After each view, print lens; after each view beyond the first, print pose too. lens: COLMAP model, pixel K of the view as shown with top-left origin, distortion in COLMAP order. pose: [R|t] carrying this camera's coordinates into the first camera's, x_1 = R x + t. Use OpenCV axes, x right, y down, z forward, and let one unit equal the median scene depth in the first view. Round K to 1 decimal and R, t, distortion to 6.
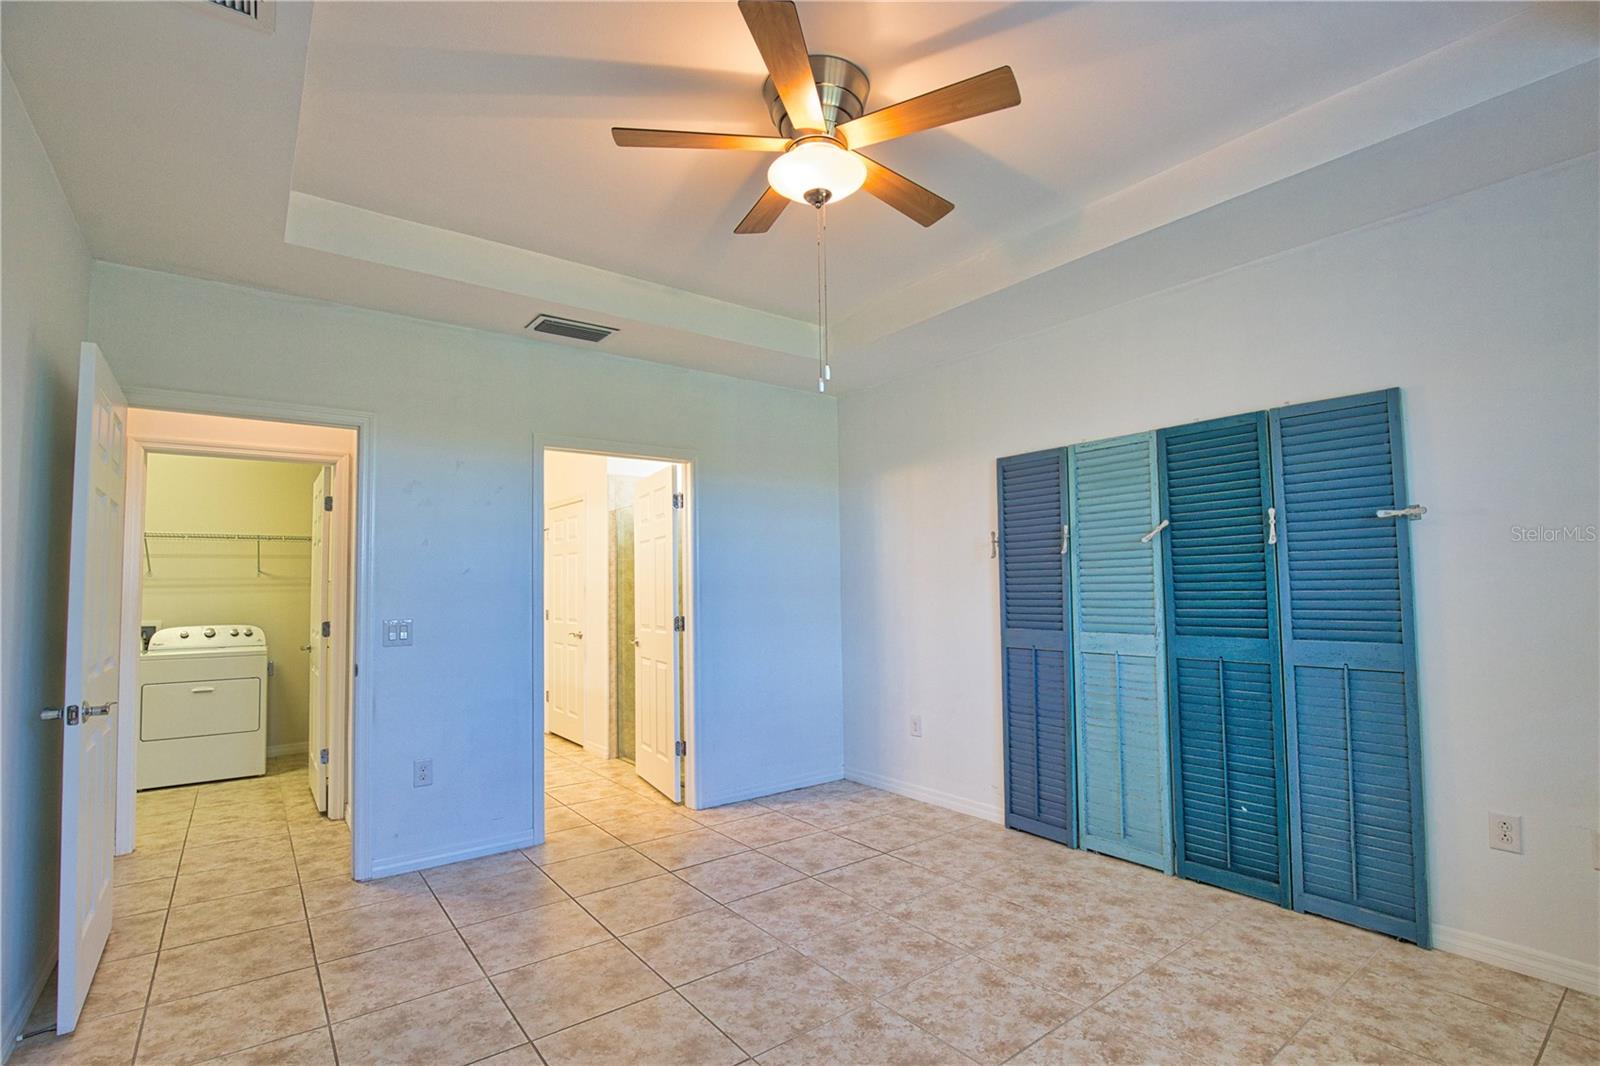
lens RADIAL K [[749.6, 0, 805.3], [0, 749.6, 543.7], [0, 0, 1]] dist [-0.033448, 0.005350]
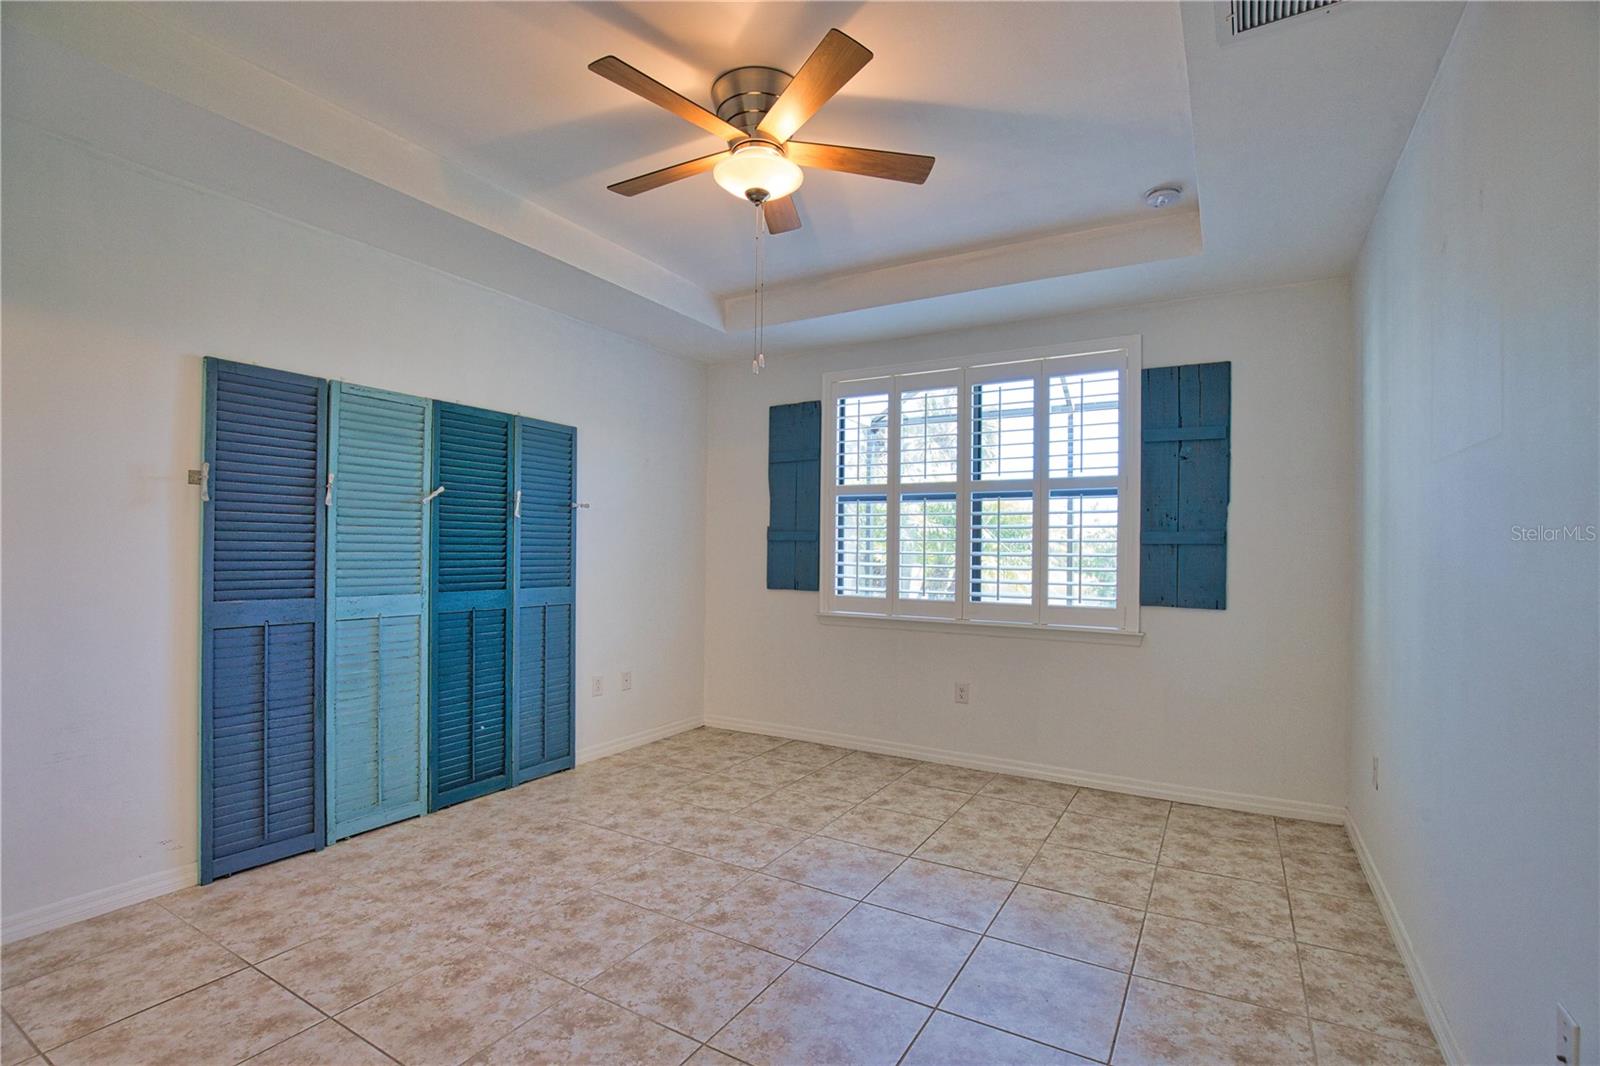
lens RADIAL K [[731.2, 0, 814.1], [0, 731.2, 546.6], [0, 0, 1]] dist [-0.035384, 0.006991]
pose [[-0.382853, 0.014810, 0.923691, -0.703337], [-0.059416, 0.997407, -0.040619, 0.067107], [-0.921897, -0.070433, -0.380980, 0.909036]]
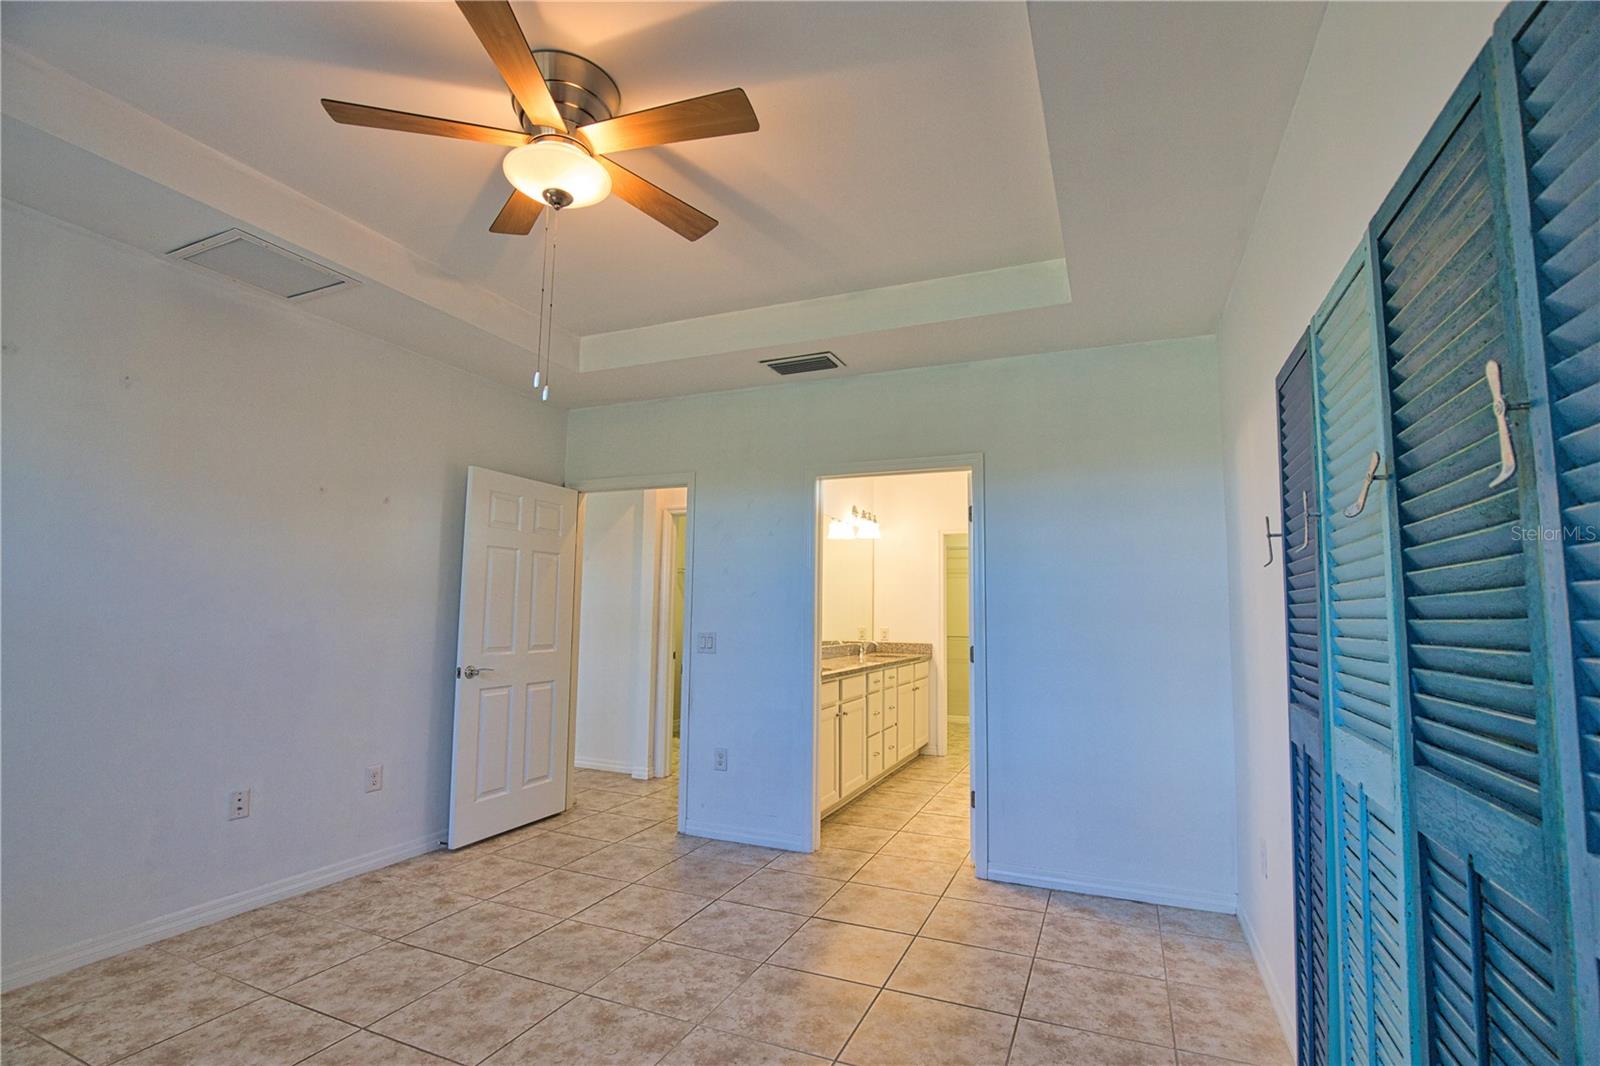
lens RADIAL K [[731.2, 0, 804.2], [0, 731.2, 536.5], [0, 0, 1]] dist [-0.035384, 0.006991]
pose [[0.487521, -0.069960, -0.870304, 0.668878], [0.031157, 0.997544, -0.062735, 0.025124], [0.872555, 0.003469, 0.488503, 0.577650]]
